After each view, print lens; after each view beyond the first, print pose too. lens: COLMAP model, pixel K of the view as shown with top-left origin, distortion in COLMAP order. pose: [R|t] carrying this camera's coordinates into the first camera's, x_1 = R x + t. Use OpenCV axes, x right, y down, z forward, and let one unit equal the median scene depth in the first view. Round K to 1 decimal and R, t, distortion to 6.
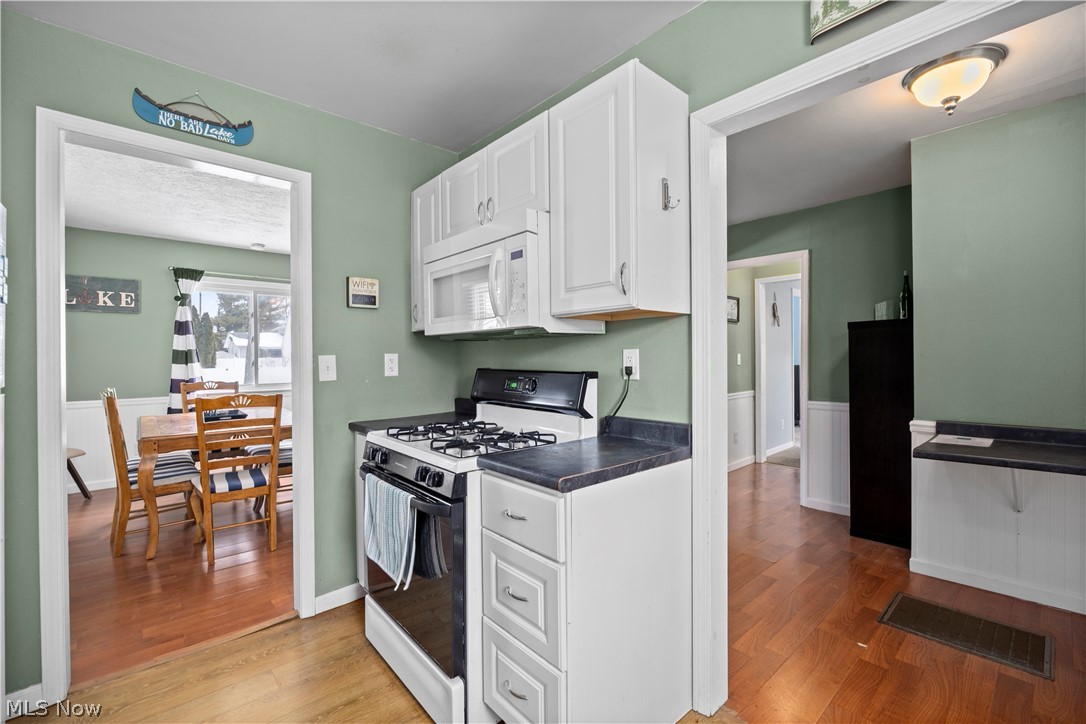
lens RADIAL K [[465.7, 0, 543.7], [0, 465.7, 360.5], [0, 0, 1]] dist [-0.002473, -0.000232]
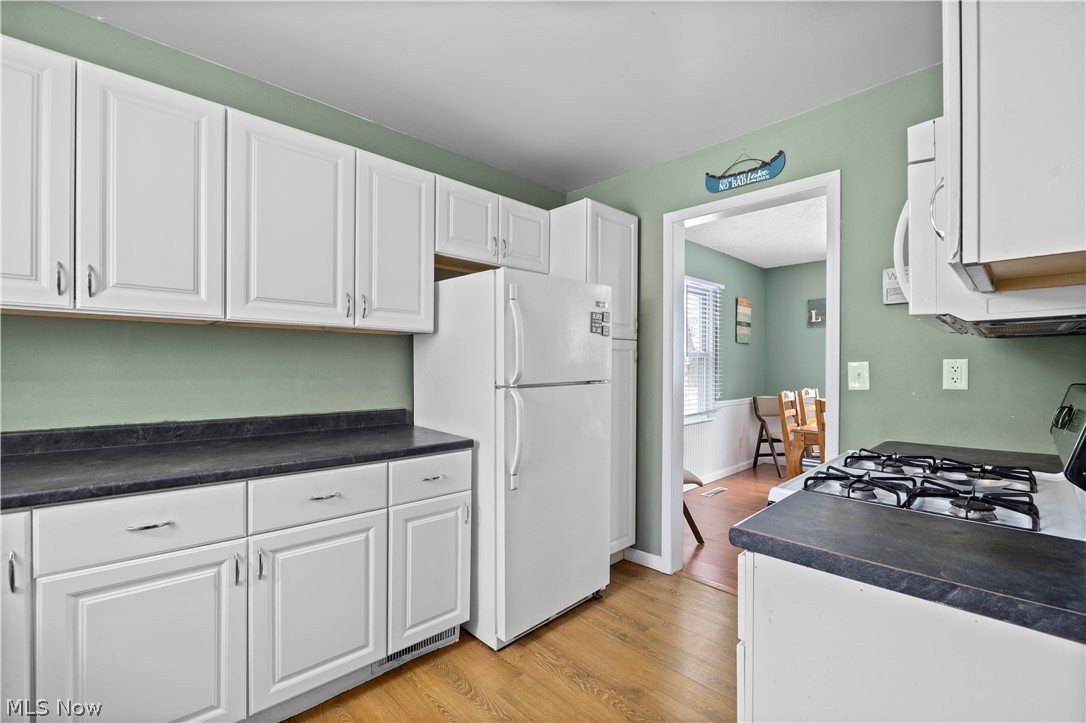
lens RADIAL K [[465.7, 0, 545.3], [0, 465.7, 363.0], [0, 0, 1]] dist [-0.002473, -0.000232]
pose [[0.049327, -0.000003, -0.998783, 0.461668], [-0.010187, 0.999948, -0.000506, -0.001778], [0.998731, 0.010200, 0.049325, 0.397720]]
